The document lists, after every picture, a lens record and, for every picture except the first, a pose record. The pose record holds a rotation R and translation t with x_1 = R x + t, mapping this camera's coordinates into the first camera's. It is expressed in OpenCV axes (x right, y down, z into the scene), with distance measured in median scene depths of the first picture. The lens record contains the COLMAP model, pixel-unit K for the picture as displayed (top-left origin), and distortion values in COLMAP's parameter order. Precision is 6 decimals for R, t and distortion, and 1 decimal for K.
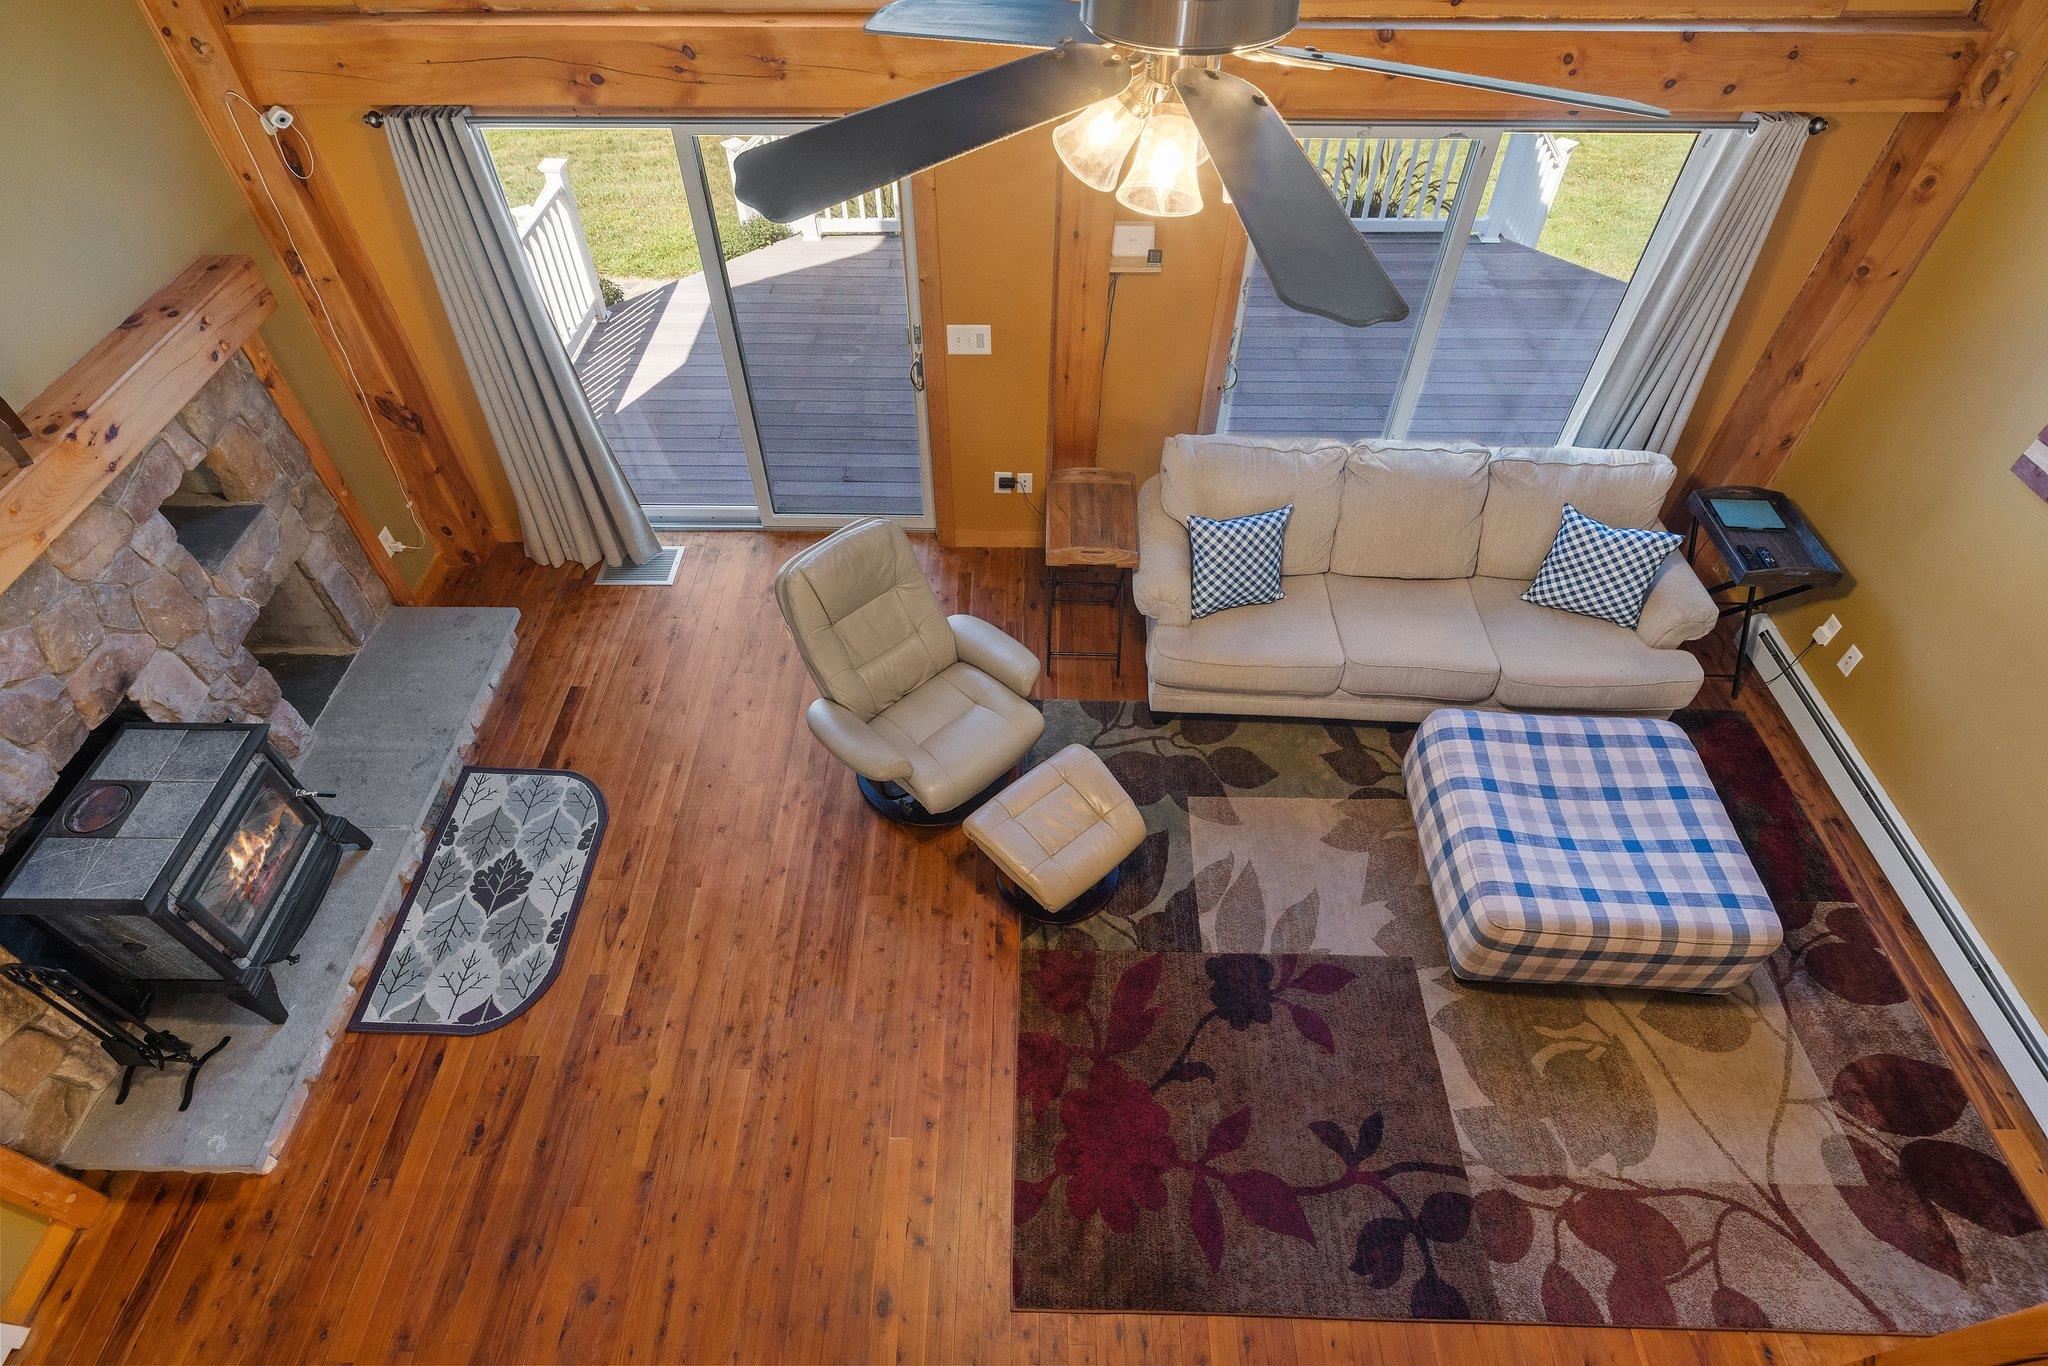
lens RADIAL K [[1095.2, 0, 1016.5], [0, 1095.2, 667.8], [0, 0, 1]] dist [-0.003170, 0.001396]
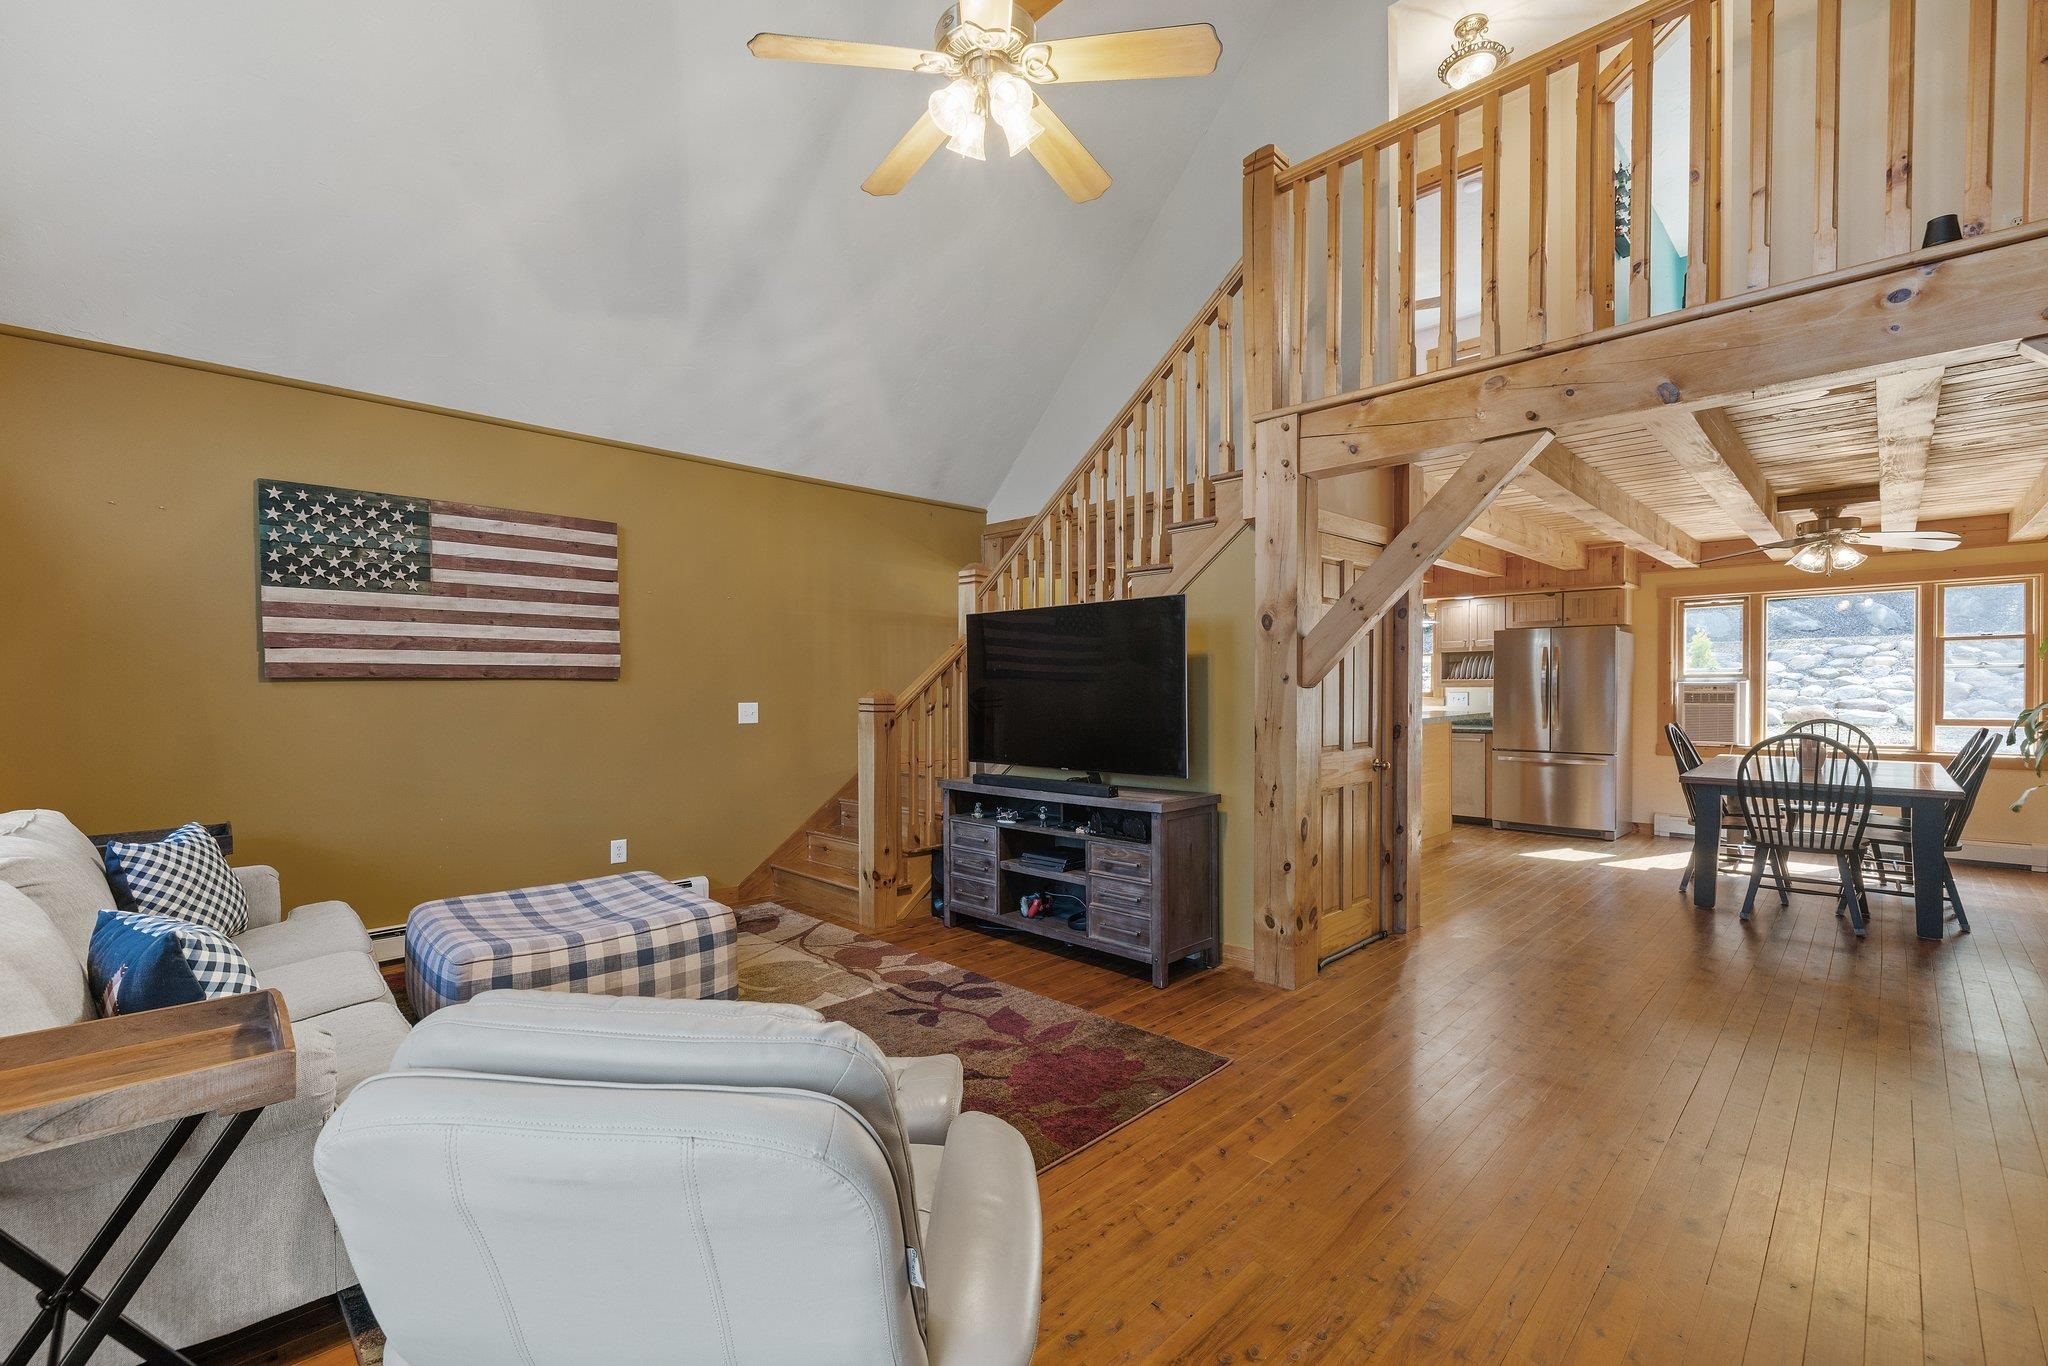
lens RADIAL K [[861.9, 0, 1011.7], [0, 861.9, 692.1], [0, 0, 1]] dist [-0.004051, -0.000219]
pose [[-0.721119, 0.002973, 0.692805, -0.421412], [0.516762, 0.668370, 0.535013, -0.263185], [-0.461459, 0.743823, -0.483510, 1.119459]]
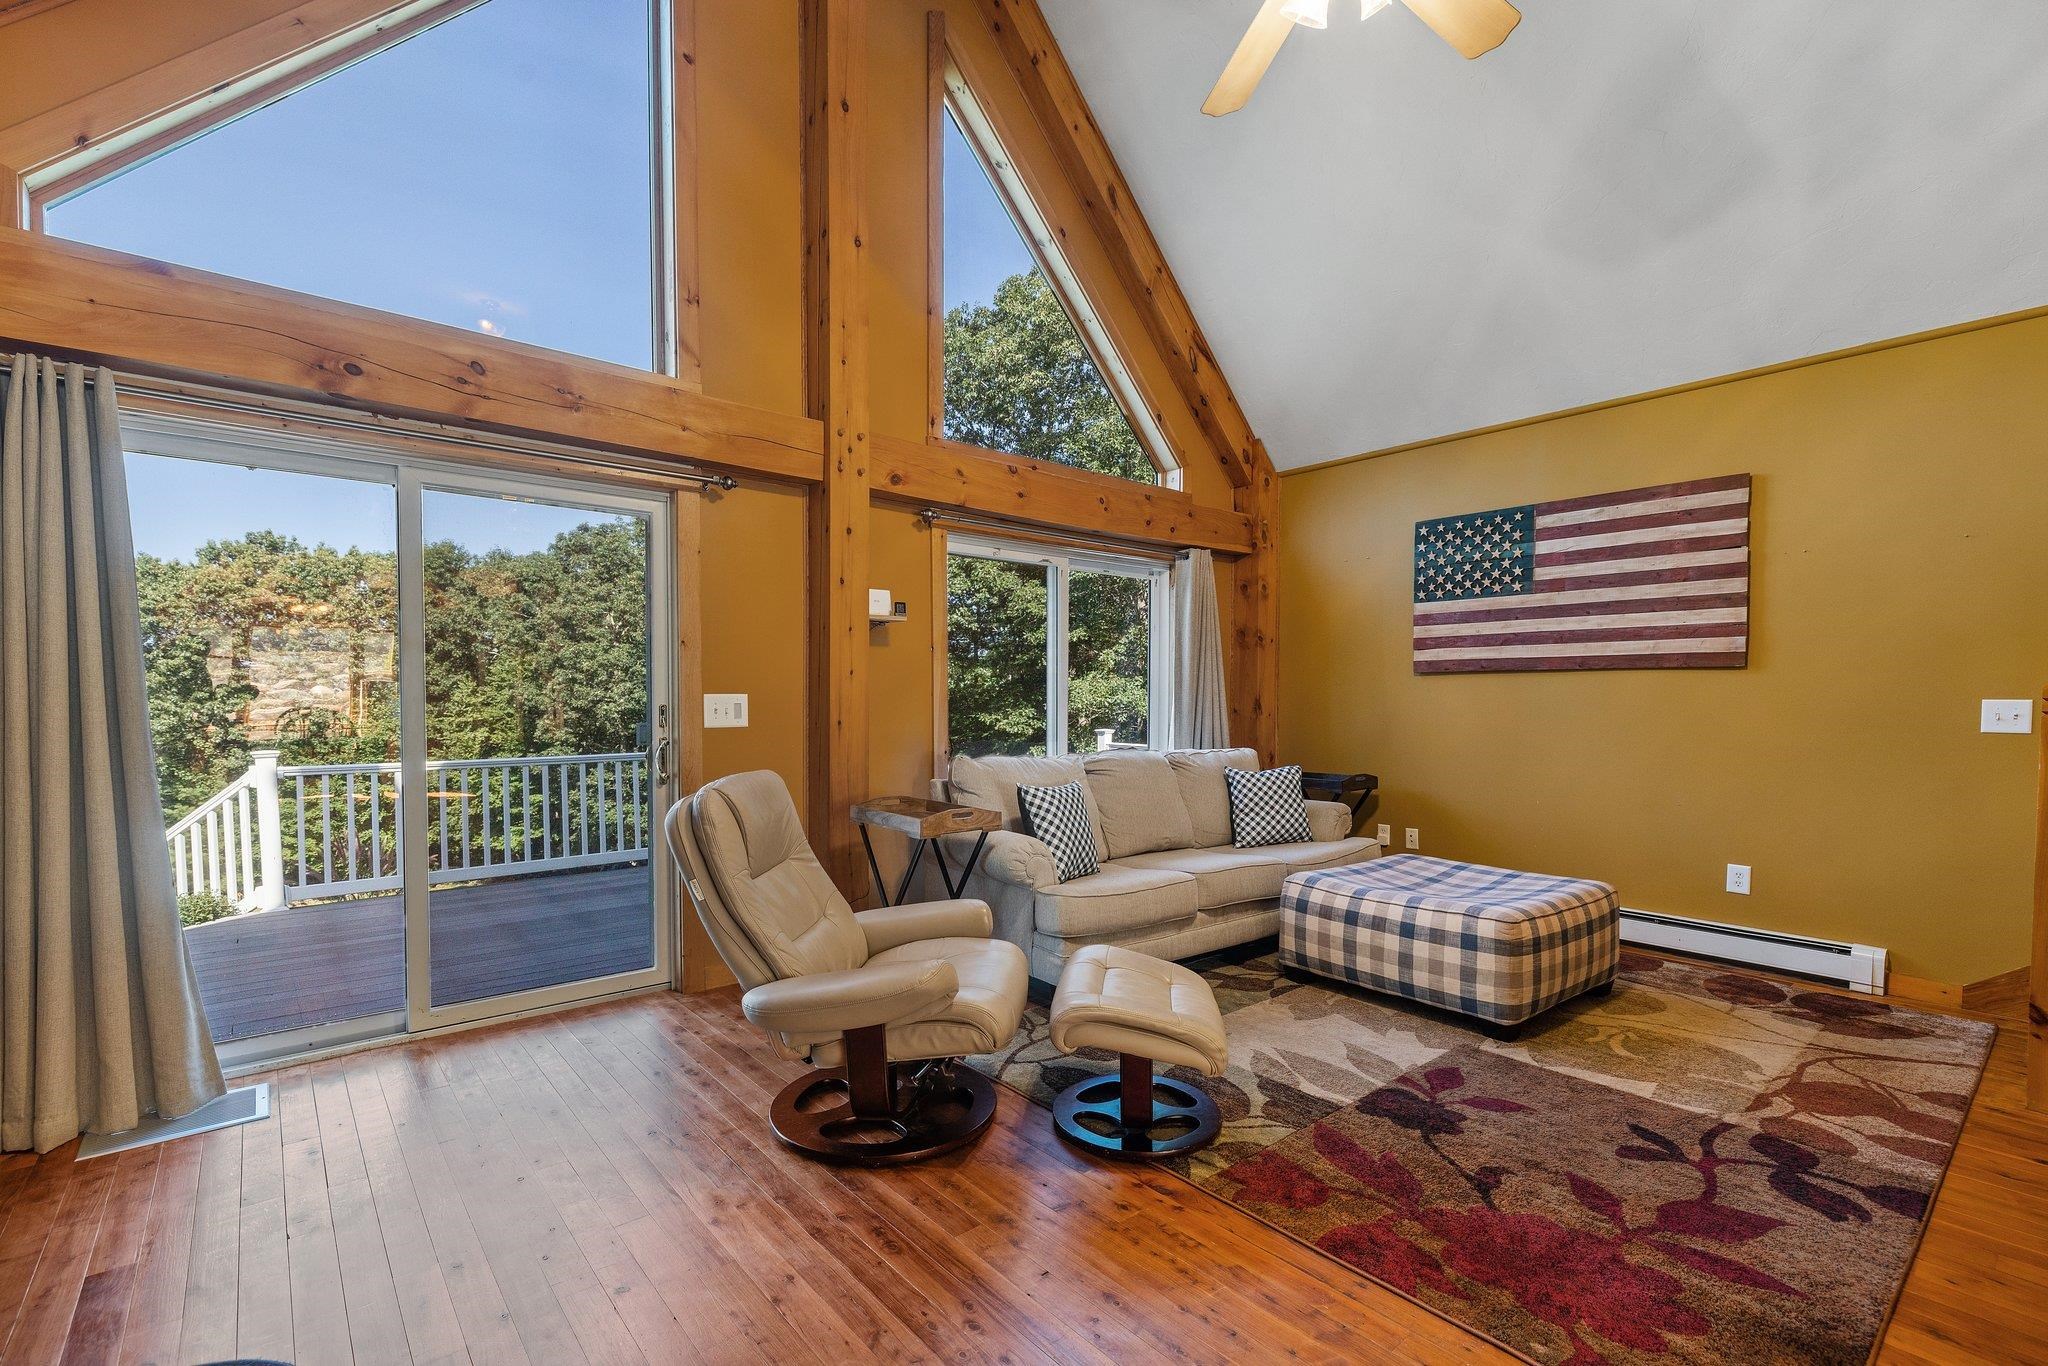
lens RADIAL K [[920.2, 0, 1023.1], [0, 920.2, 700.4], [0, 0, 1]] dist [0.004134, 0.000302]
pose [[0.747248, 0.004720, 0.664528, -0.498694], [0.486834, 0.676773, -0.552242, 0.347218], [-0.452341, 0.736177, 0.503420, 0.600627]]
